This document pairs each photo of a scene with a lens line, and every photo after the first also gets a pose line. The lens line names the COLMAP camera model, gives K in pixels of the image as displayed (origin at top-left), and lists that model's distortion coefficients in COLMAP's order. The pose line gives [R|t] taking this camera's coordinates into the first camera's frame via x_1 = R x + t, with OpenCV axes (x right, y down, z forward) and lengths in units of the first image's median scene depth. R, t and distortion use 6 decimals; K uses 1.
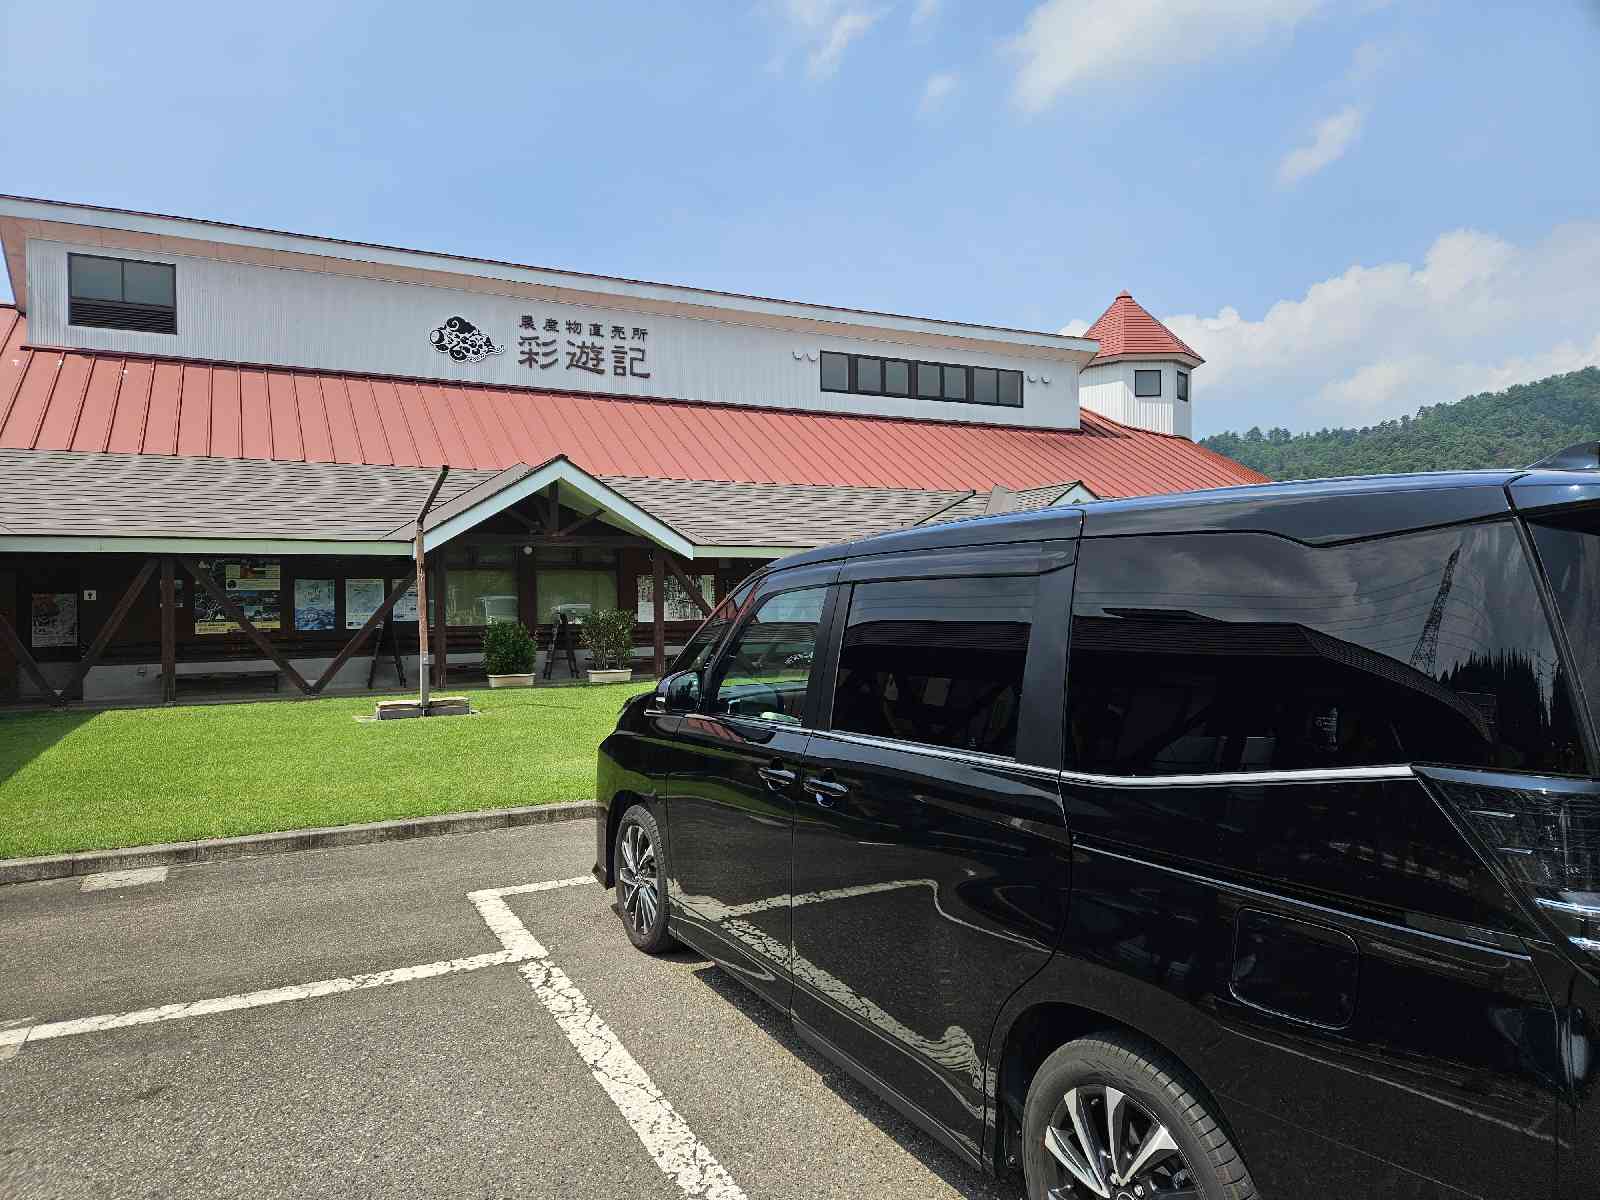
lens RADIAL K [[1089.3, 0, 809.7], [0, 1089.3, 628.0], [0, 0, 1]] dist [0.062955, -0.022122]
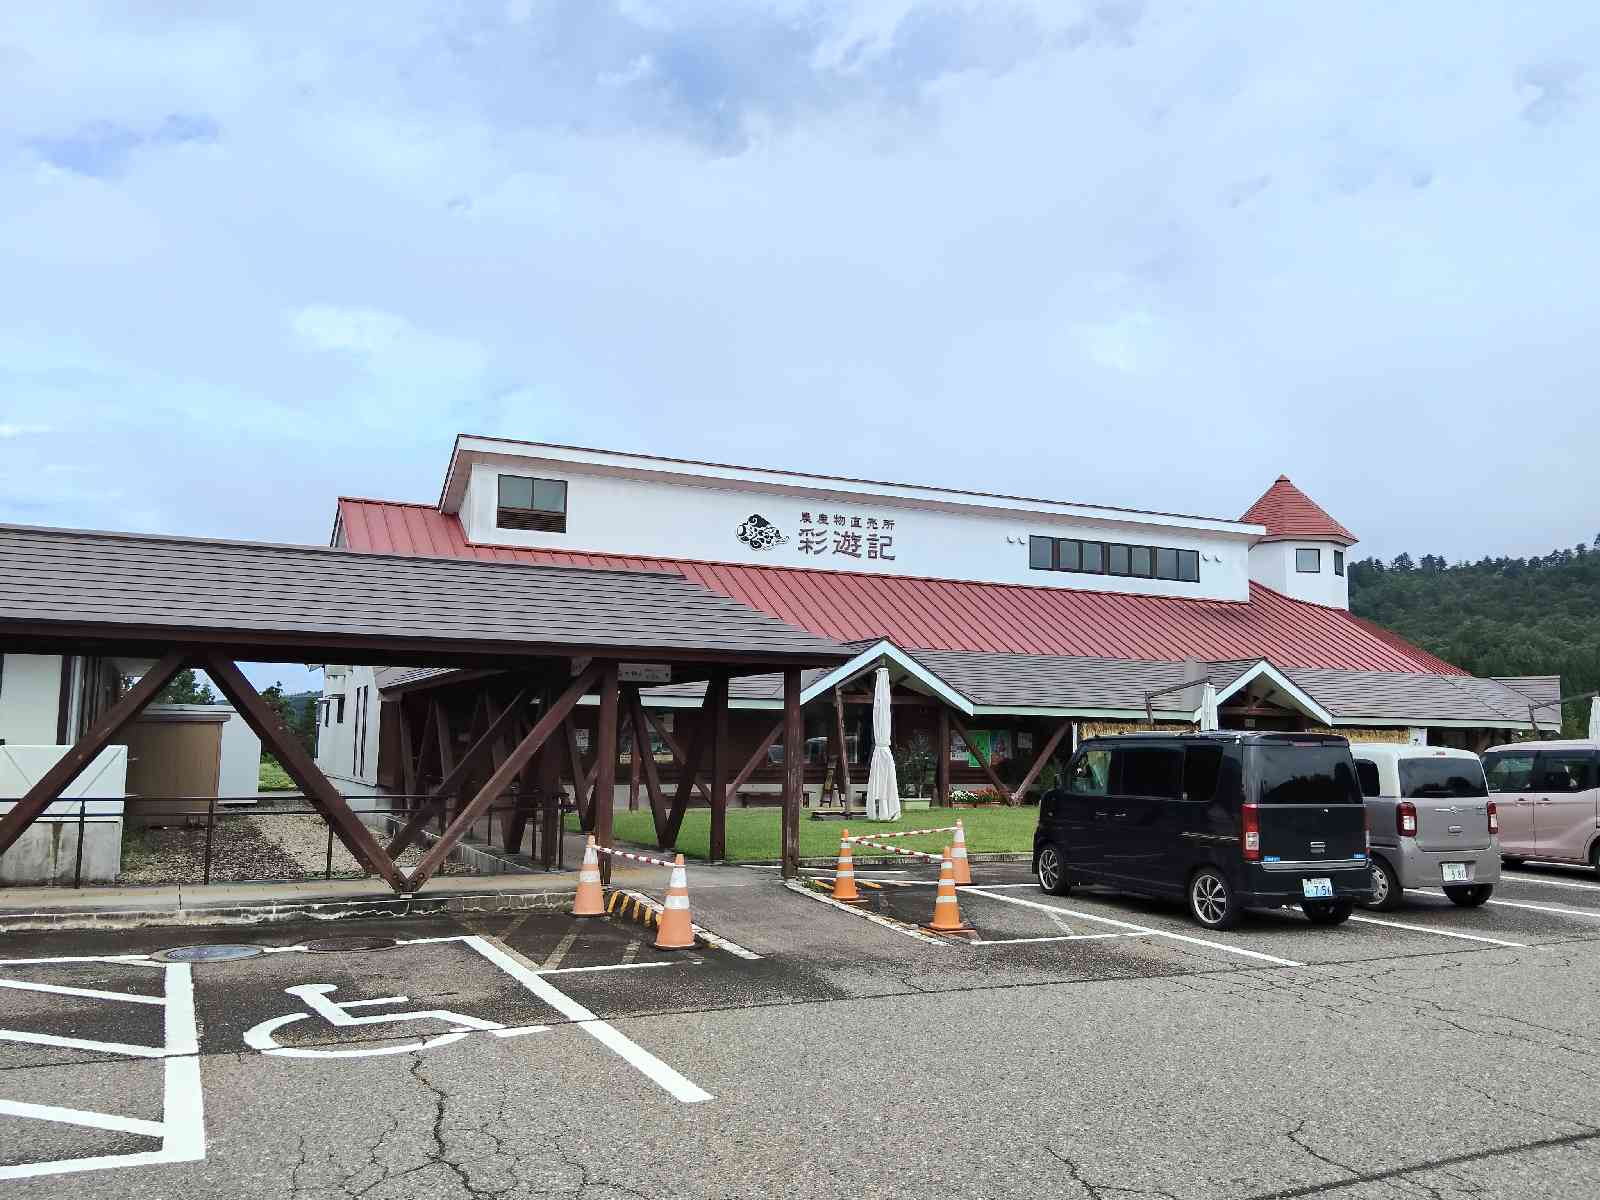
lens RADIAL K [[1351.7, 0, 804.4], [0, 1351.7, 597.3], [0, 0, 1]] dist [0.026133, -0.046692]
pose [[0.999069, 0.023628, -0.036091, -0.194036], [-0.028211, 0.990813, -0.132261, 0.011051], [0.032634, 0.133156, 0.990558, -0.472317]]
